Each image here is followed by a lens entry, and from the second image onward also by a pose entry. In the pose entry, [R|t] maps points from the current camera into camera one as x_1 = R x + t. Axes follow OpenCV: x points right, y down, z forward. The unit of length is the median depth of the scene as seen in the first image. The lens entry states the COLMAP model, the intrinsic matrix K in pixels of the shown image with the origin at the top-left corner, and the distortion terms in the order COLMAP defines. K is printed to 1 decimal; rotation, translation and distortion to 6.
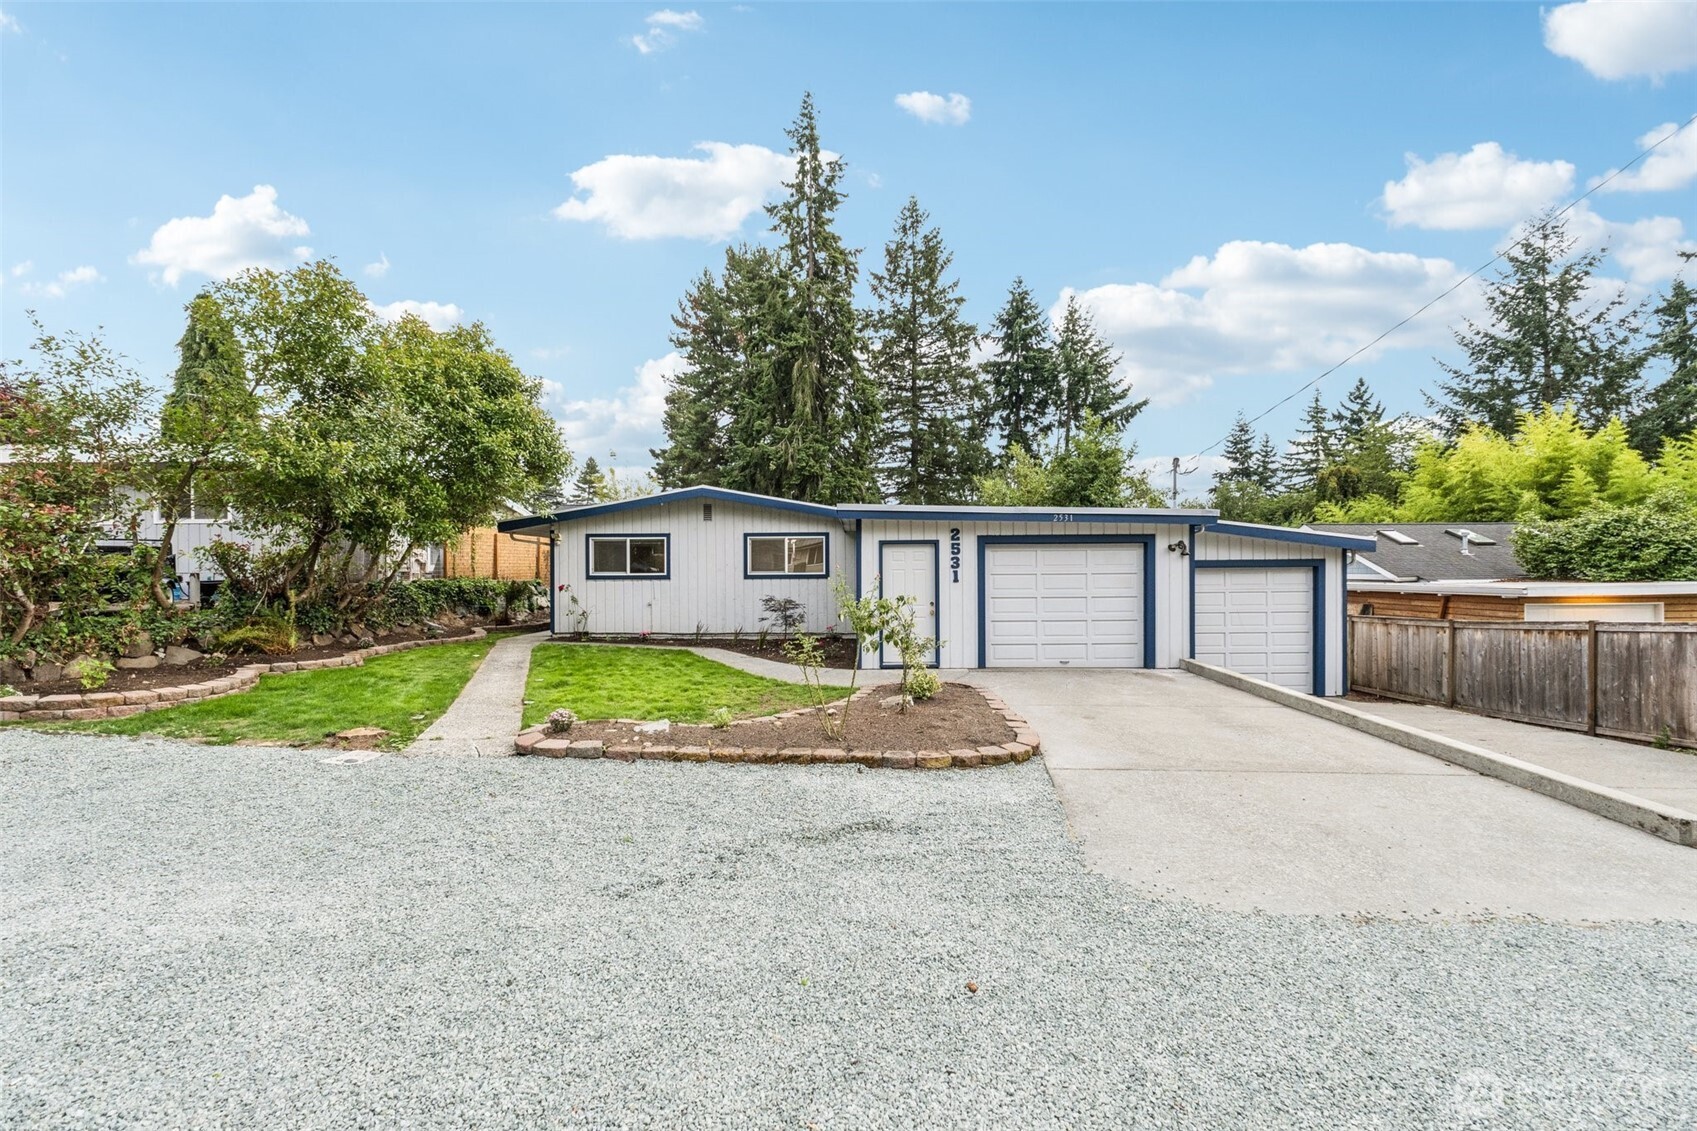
lens RADIAL K [[720.1, 0, 849.3], [0, 720.1, 572.0], [0, 0, 1]] dist [-0.009276, -0.000126]
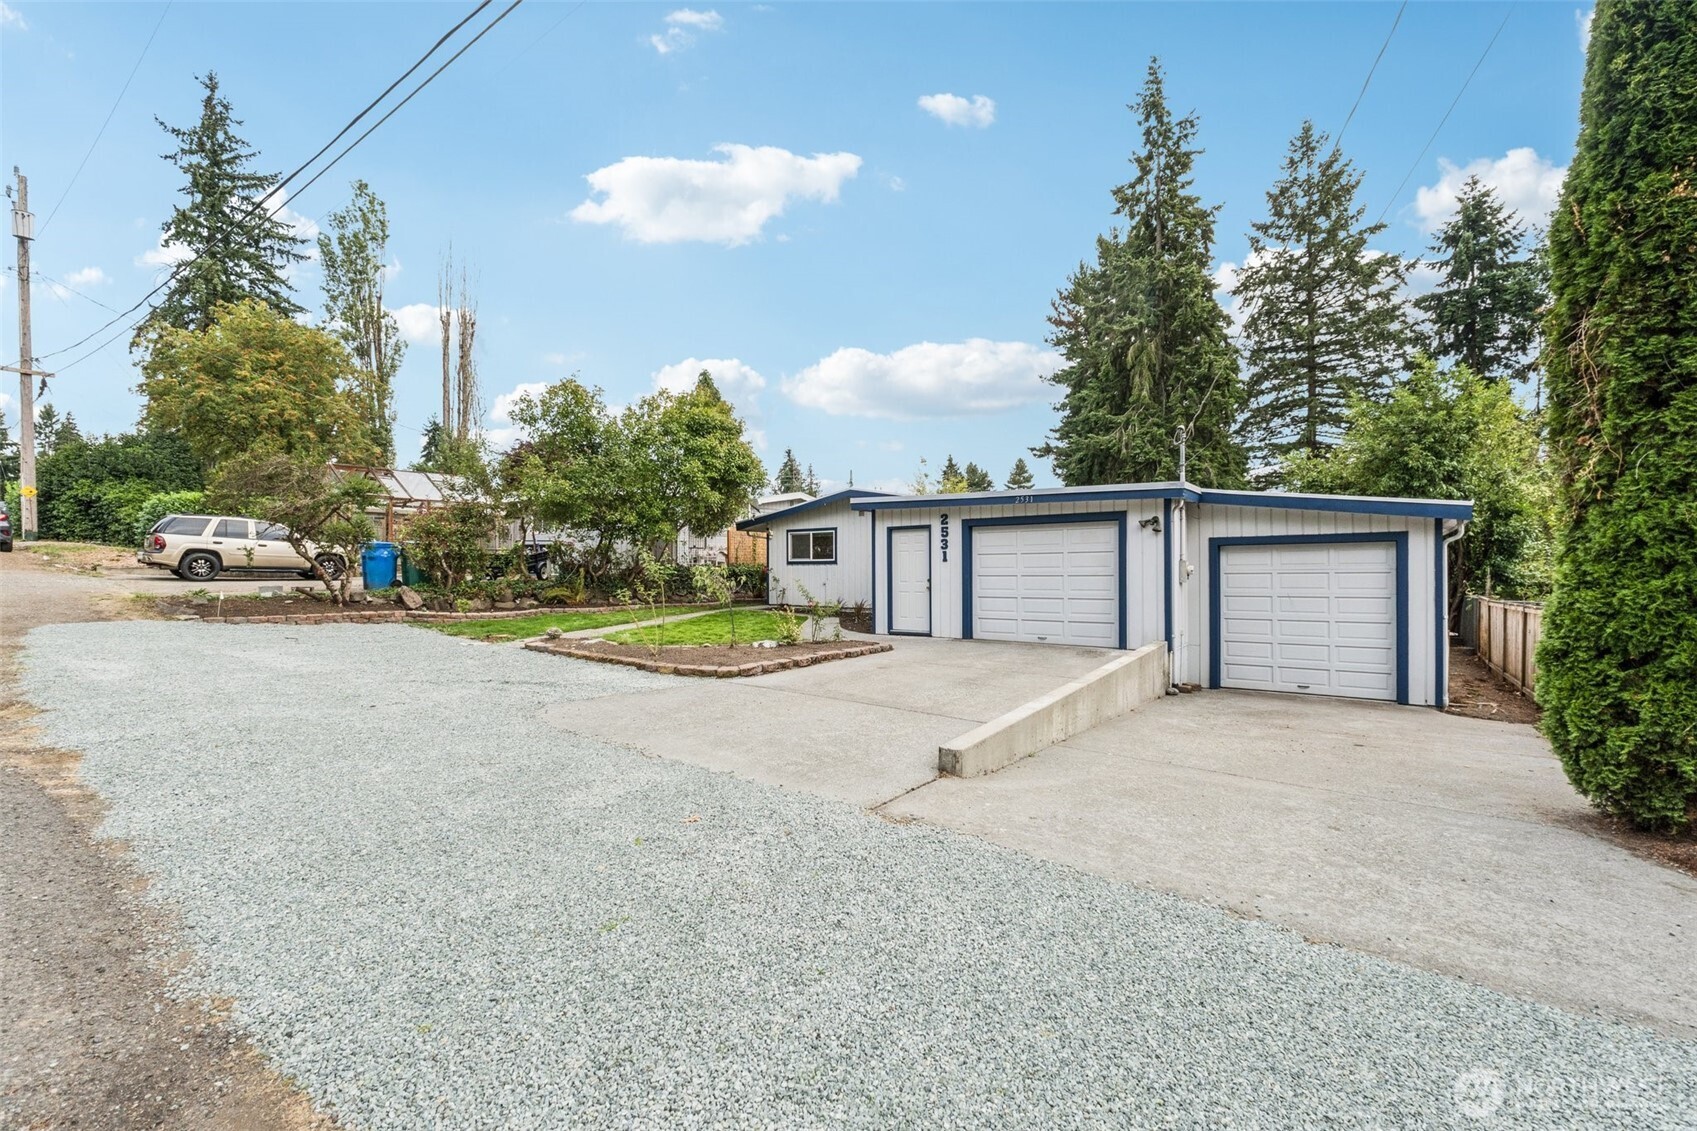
lens RADIAL K [[720.1, 0, 849.3], [0, 720.1, 572.0], [0, 0, 1]] dist [-0.009276, -0.000126]
pose [[0.808600, 0.002238, -0.588354, 0.189514], [0.000367, 0.999991, 0.004307, 0.007031], [0.588358, -0.003699, 0.808592, -0.001466]]
